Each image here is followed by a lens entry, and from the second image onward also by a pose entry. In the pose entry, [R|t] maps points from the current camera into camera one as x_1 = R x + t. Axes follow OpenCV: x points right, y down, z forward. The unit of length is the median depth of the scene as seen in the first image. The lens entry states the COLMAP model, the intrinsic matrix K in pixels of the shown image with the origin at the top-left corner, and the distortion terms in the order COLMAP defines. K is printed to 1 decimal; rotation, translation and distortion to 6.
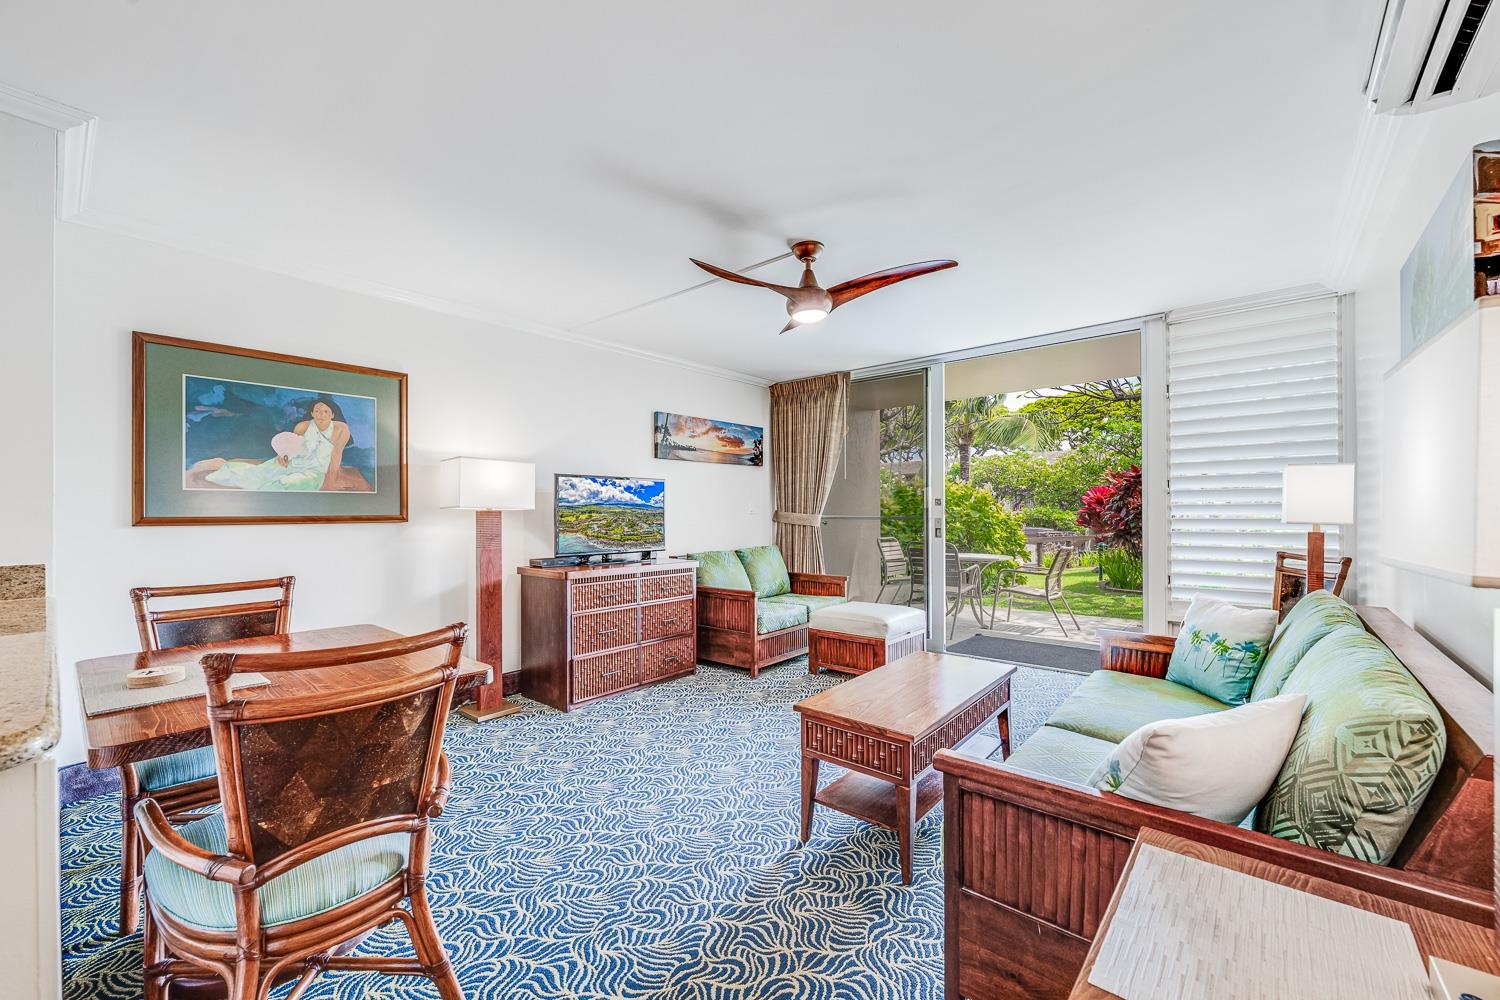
lens RADIAL K [[596.1, 0, 746.7], [0, 596.1, 510.4], [0, 0, 1]] dist [-0.001467, -0.000130]
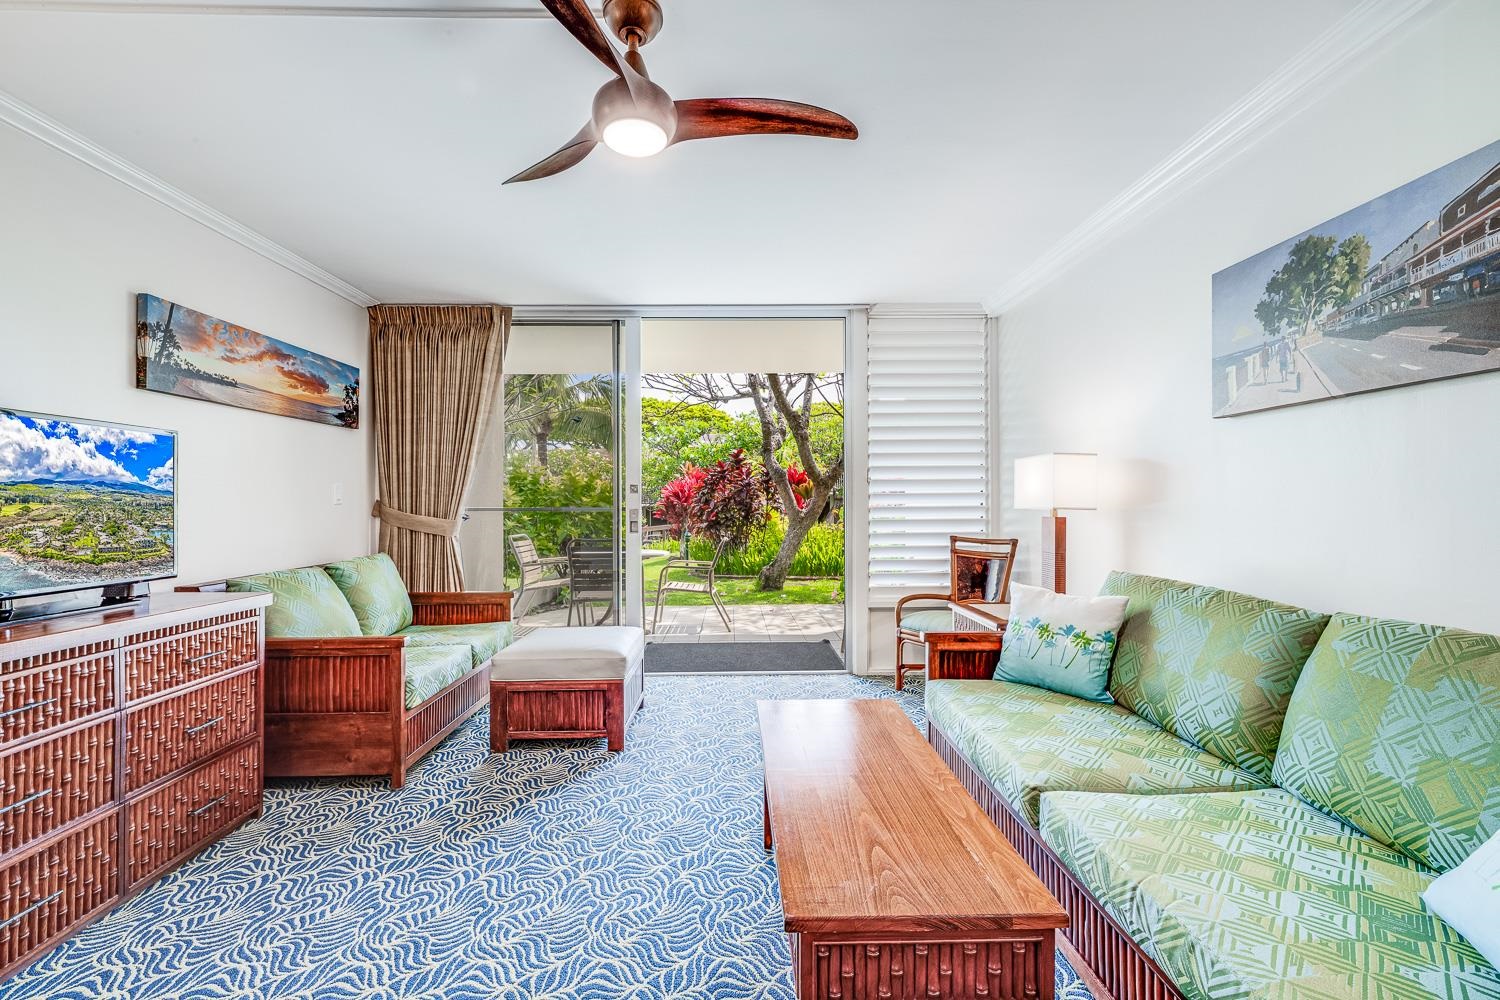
lens RADIAL K [[596.1, 0, 745.8], [0, 596.1, 501.6], [0, 0, 1]] dist [-0.001467, -0.000130]
pose [[0.742912, 0.001129, 0.669388, -0.122731], [0.001025, 0.999995, -0.002825, 0.006346], [-0.669388, 0.002785, 0.742908, 0.344656]]
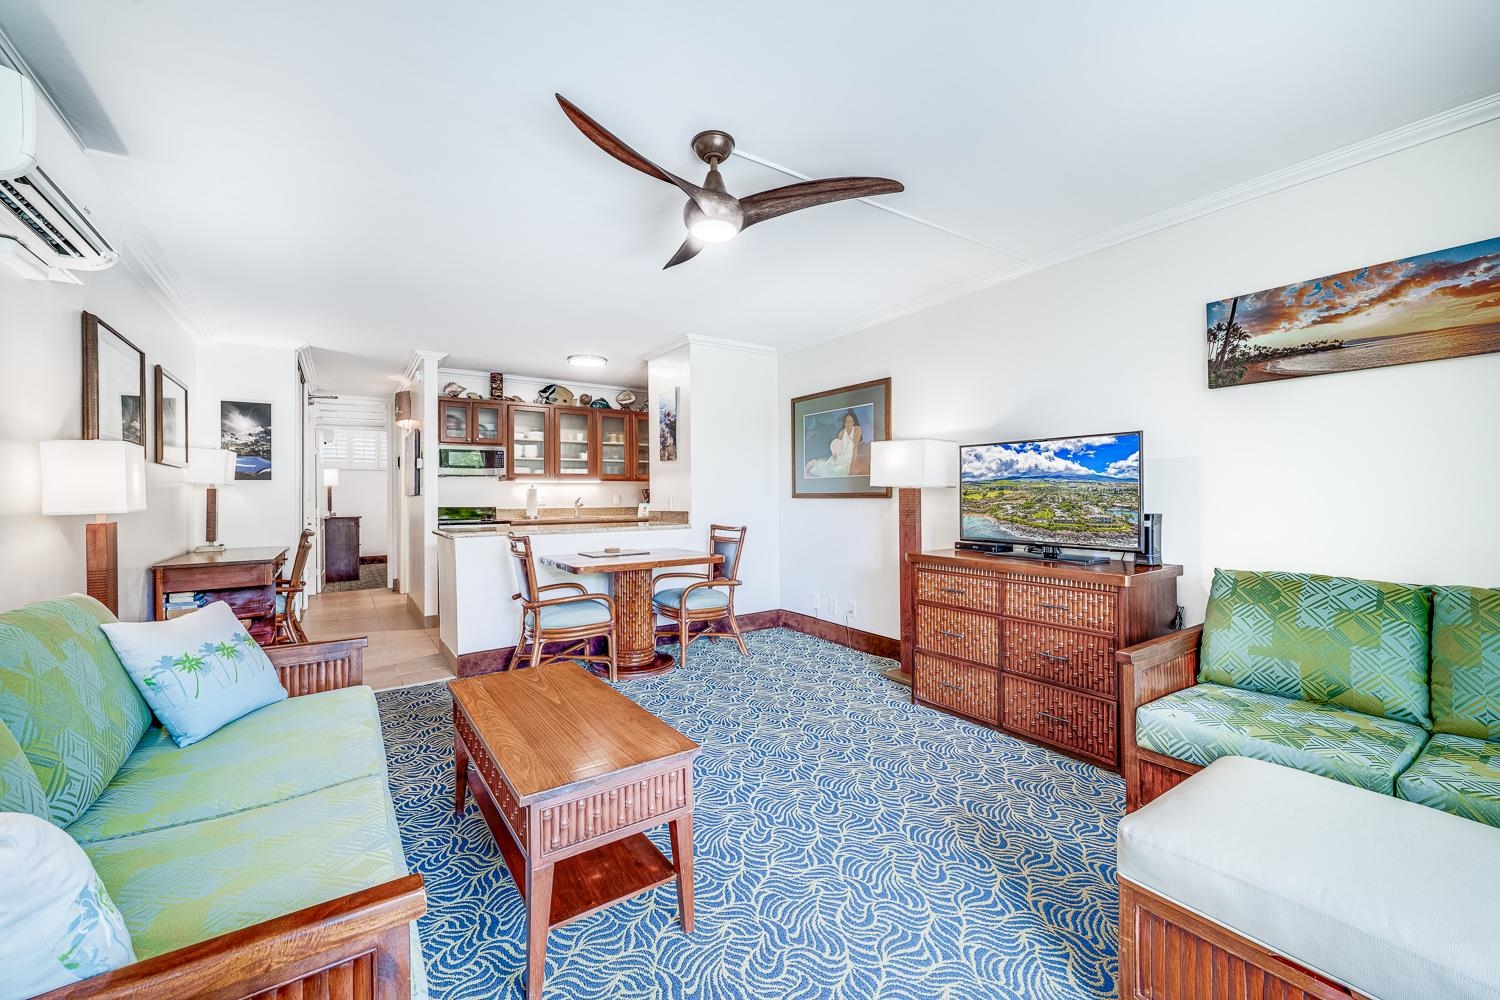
lens RADIAL K [[604.4, 0, 737.7], [0, 604.4, 482.2], [0, 0, 1]] dist [0.001796, -0.000022]
pose [[-0.263547, -0.018696, -0.964465, 0.555013], [0.005511, 0.999767, -0.020886, 0.008855], [0.964631, -0.010819, -0.263383, 0.806681]]
